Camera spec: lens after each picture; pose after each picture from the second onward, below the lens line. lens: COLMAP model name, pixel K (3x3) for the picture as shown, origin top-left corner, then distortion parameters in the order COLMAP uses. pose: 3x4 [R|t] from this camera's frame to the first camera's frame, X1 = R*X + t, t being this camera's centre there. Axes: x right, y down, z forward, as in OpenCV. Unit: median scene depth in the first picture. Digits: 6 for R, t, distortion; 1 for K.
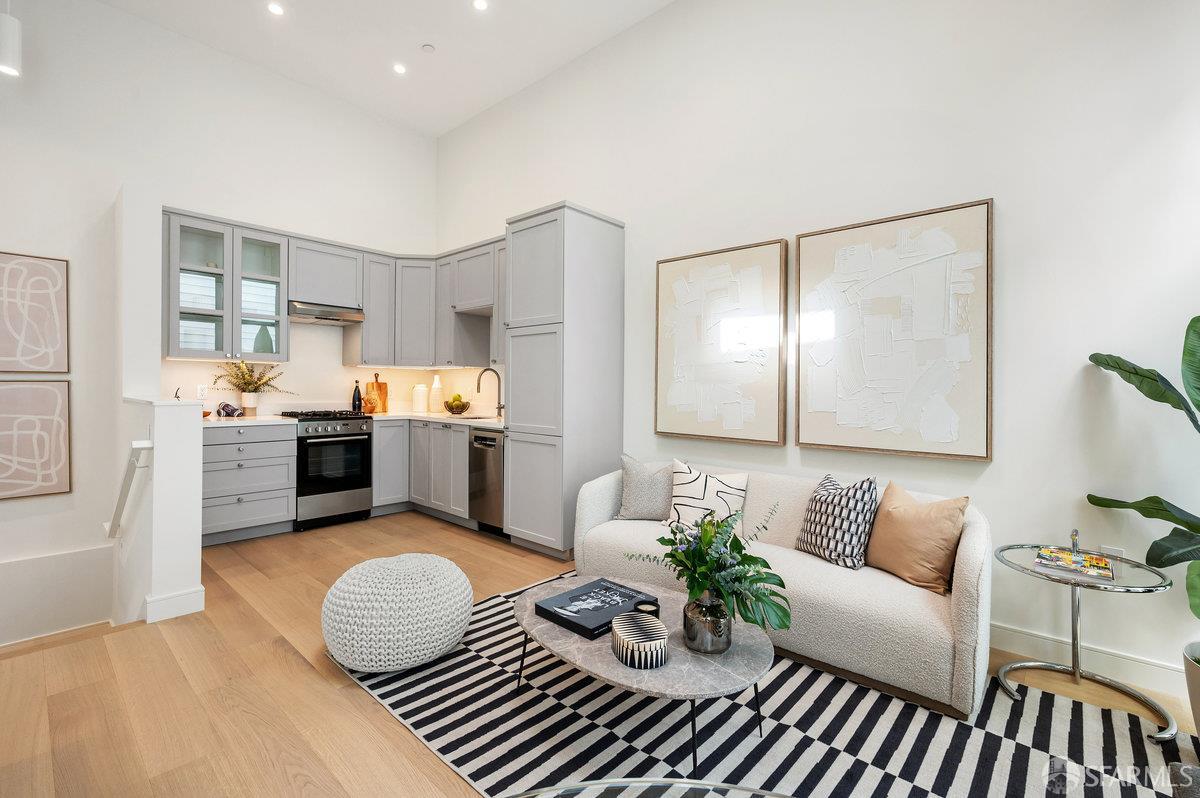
lens RADIAL K [[530.9, 0, 600.0], [0, 530.9, 399.0], [0, 0, 1]] dist [0.000071, -0.000018]
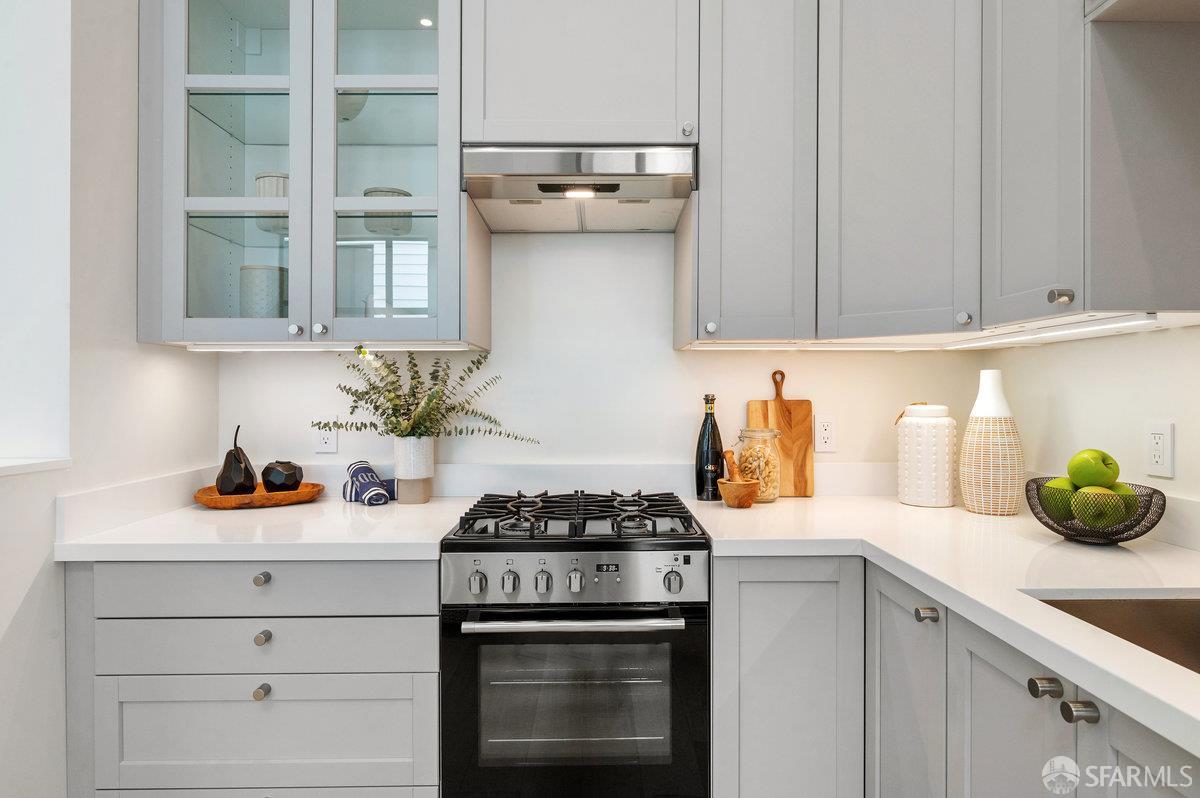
lens RADIAL K [[688.1, 0, 600.0], [0, 688.1, 399.0], [0, 0, 1]] dist [-0.001119, -0.000023]
pose [[0.687834, -0.010055, -0.725798, -0.206549], [-0.003055, 0.999855, -0.016746, -0.025640], [0.725861, 0.013736, 0.687704, 0.669893]]
